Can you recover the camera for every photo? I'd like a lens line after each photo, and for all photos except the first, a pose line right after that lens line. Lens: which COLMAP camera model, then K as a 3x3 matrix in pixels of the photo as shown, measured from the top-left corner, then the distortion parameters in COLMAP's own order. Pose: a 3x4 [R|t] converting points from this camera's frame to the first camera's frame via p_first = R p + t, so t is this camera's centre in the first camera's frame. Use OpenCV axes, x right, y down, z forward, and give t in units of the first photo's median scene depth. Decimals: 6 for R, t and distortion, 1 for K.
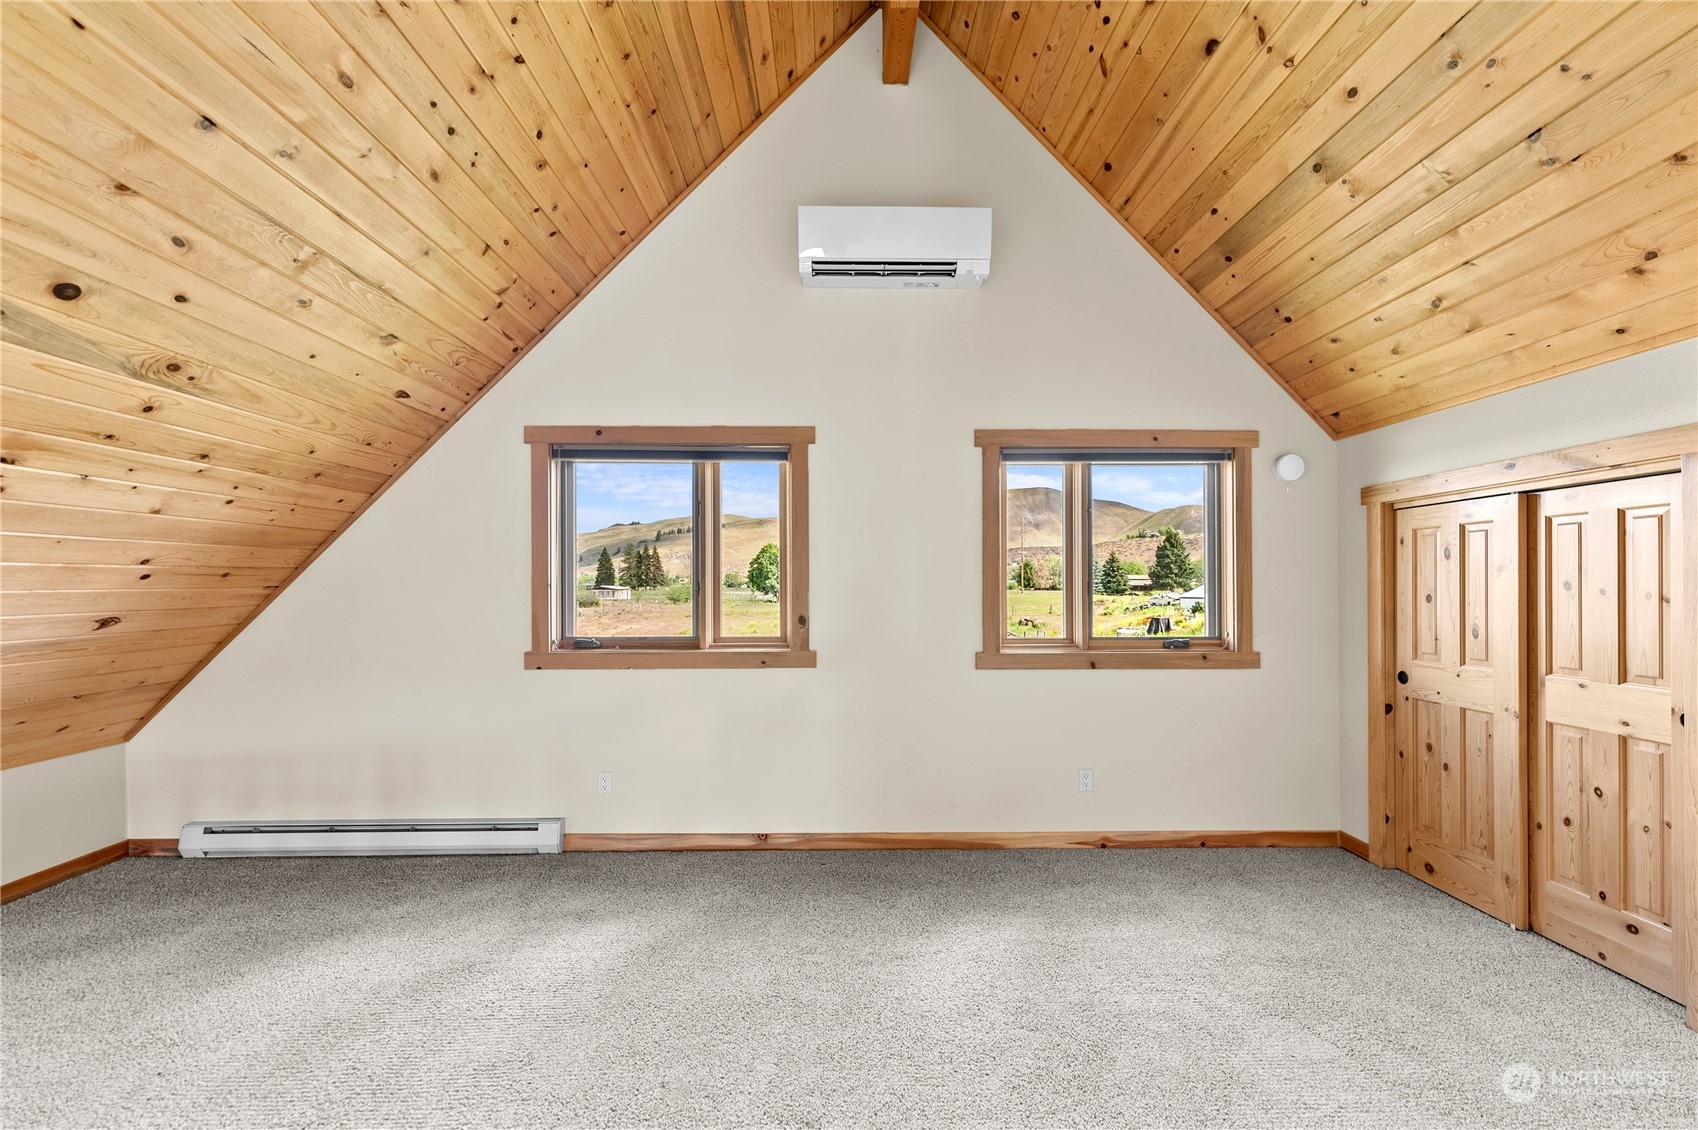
lens RADIAL K [[710.0, 0, 846.0], [0, 710.0, 582.9], [0, 0, 1]] dist [0.003098, -0.000925]
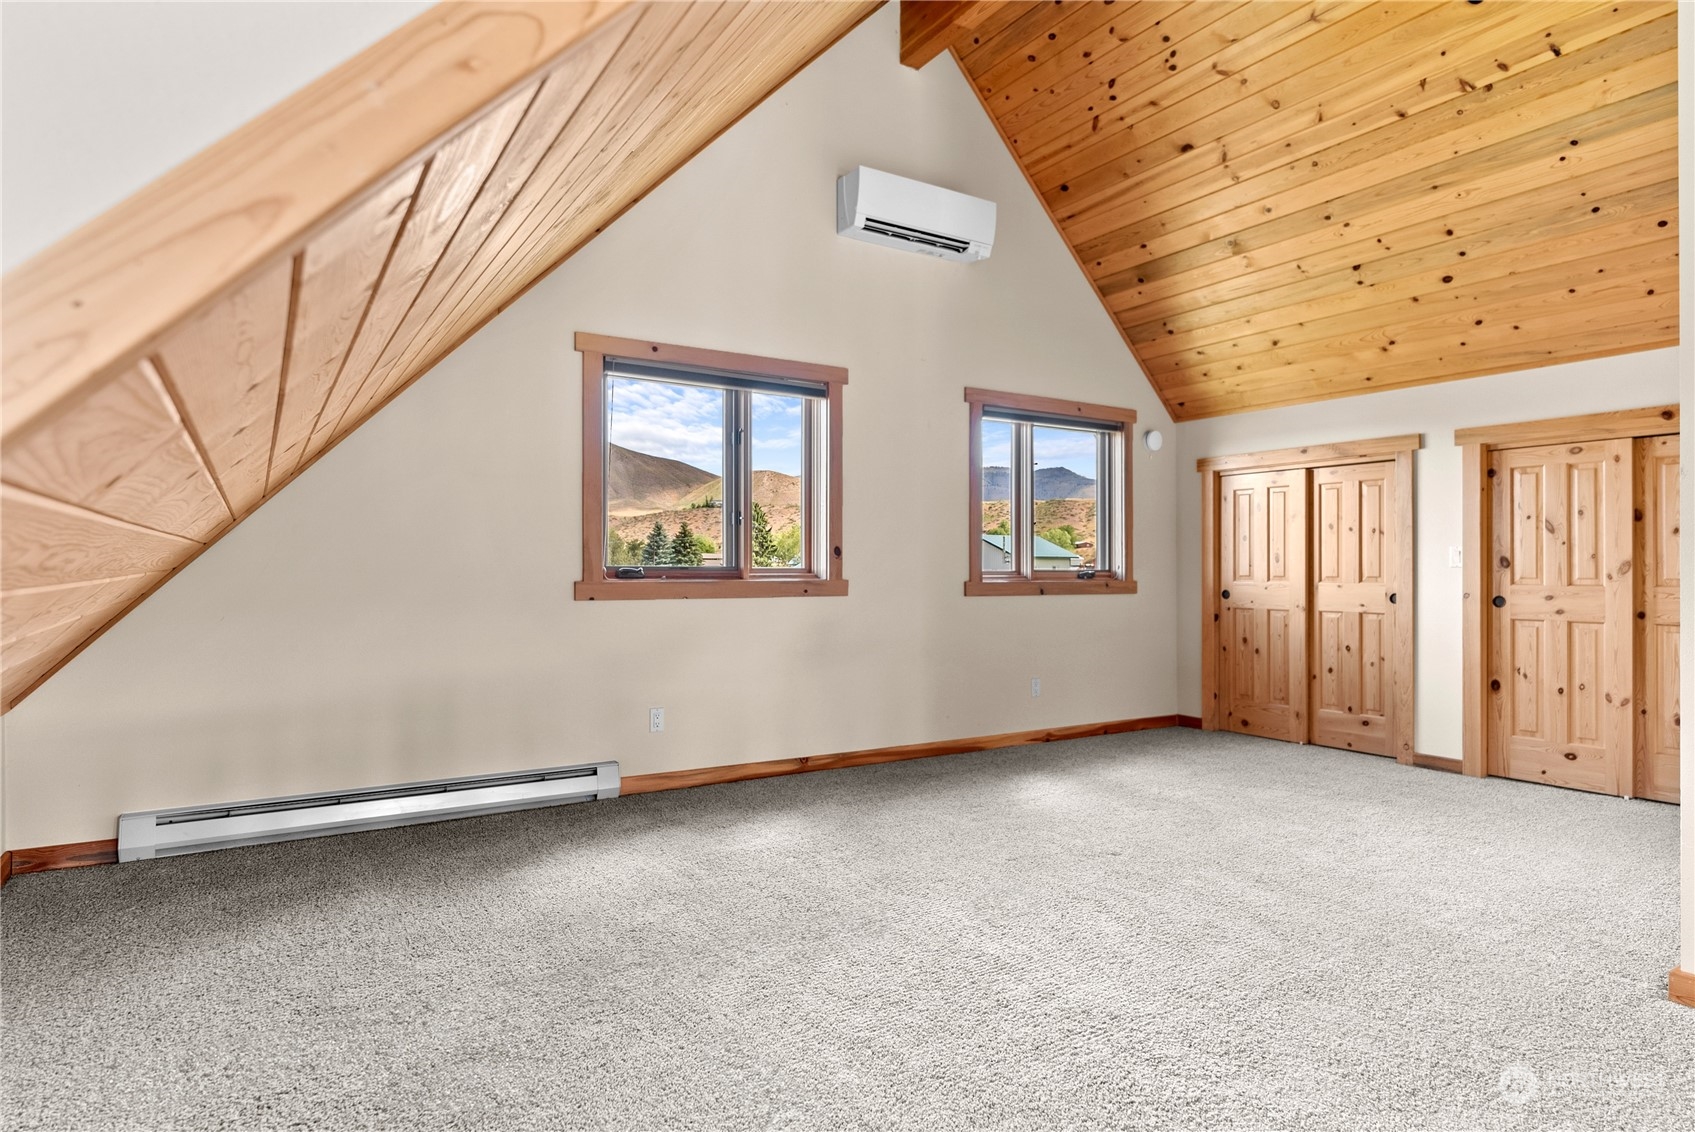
lens RADIAL K [[964.7, 0, 845.3], [0, 964.7, 559.7], [0, 0, 1]] dist [-0.001033, 0.000529]
pose [[0.851695, 0.010477, 0.523933, -0.837338], [-0.007672, 0.999942, -0.007523, 0.080024], [-0.523982, 0.002388, 0.851726, -0.233402]]
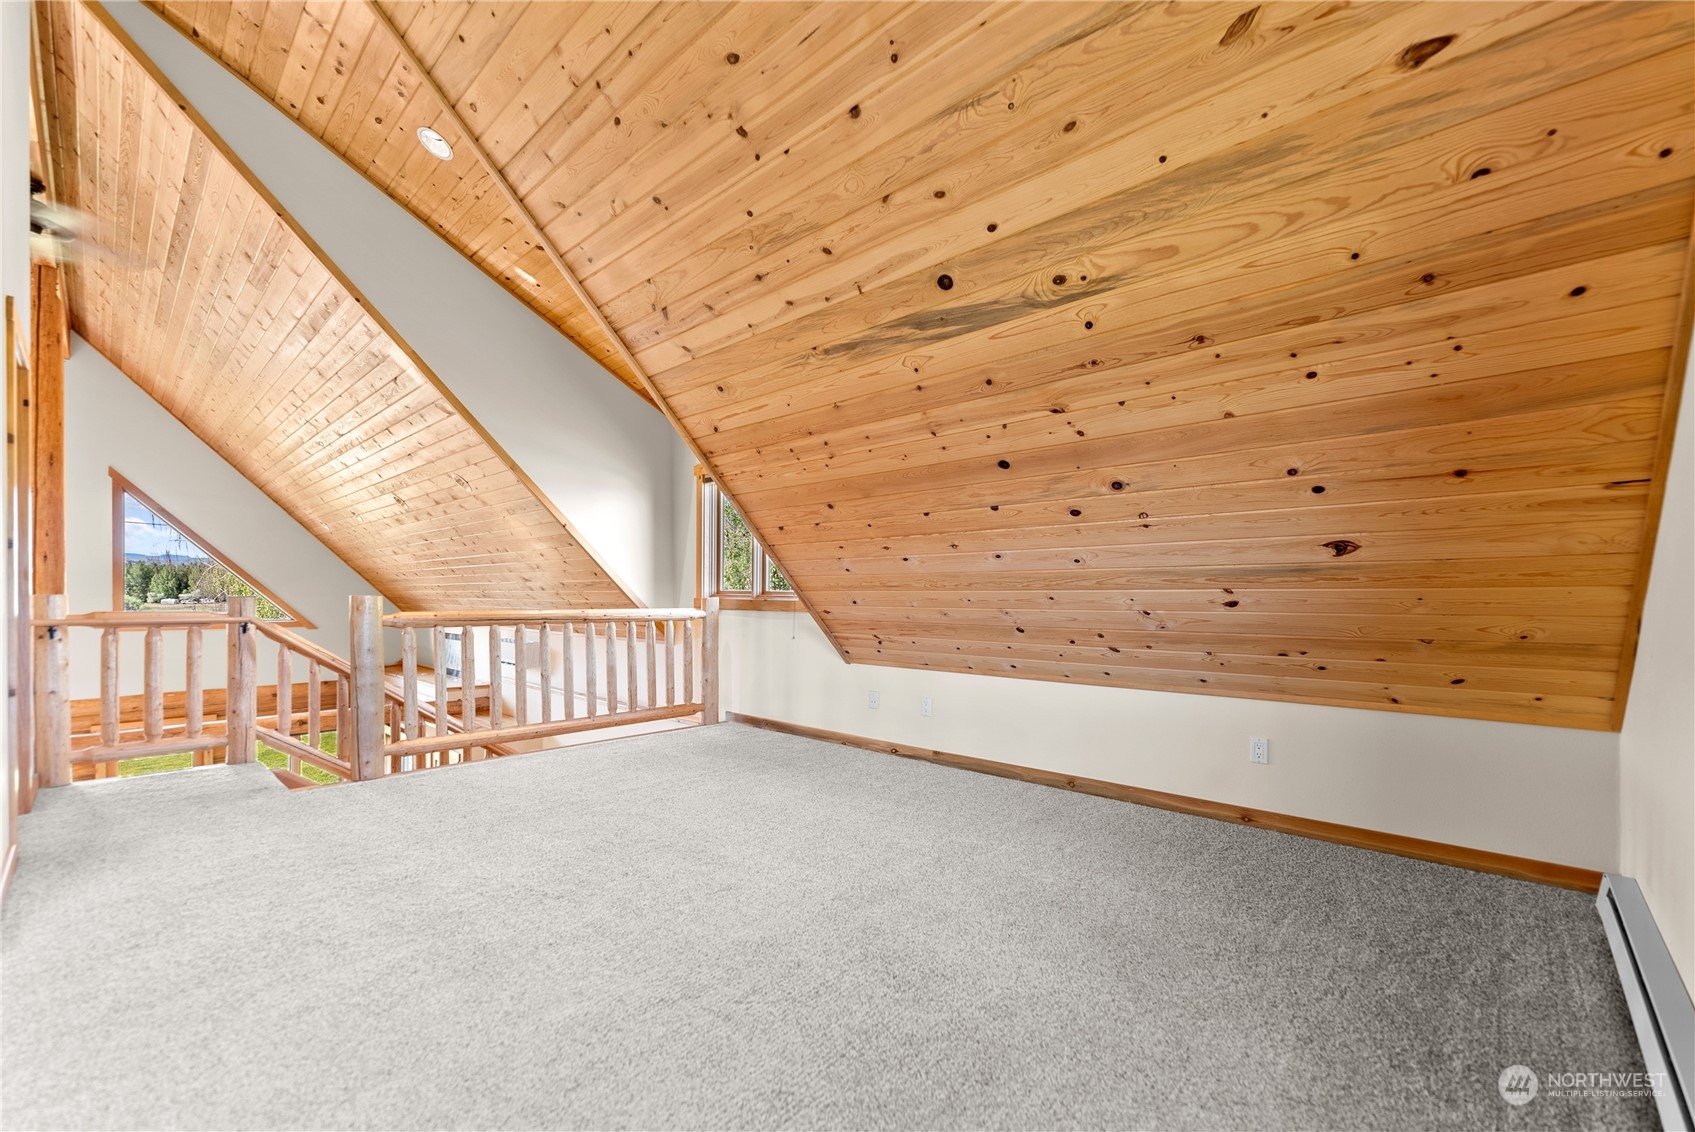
lens RADIAL K [[692.1, 0, 844.1], [0, 692.1, 582.0], [0, 0, 1]] dist [0.004320, 0.000016]
pose [[-0.685522, -0.006026, -0.728027, -0.016007], [0.001629, 0.999951, -0.009810, 0.090525], [0.728050, -0.007911, -0.685479, 0.979658]]
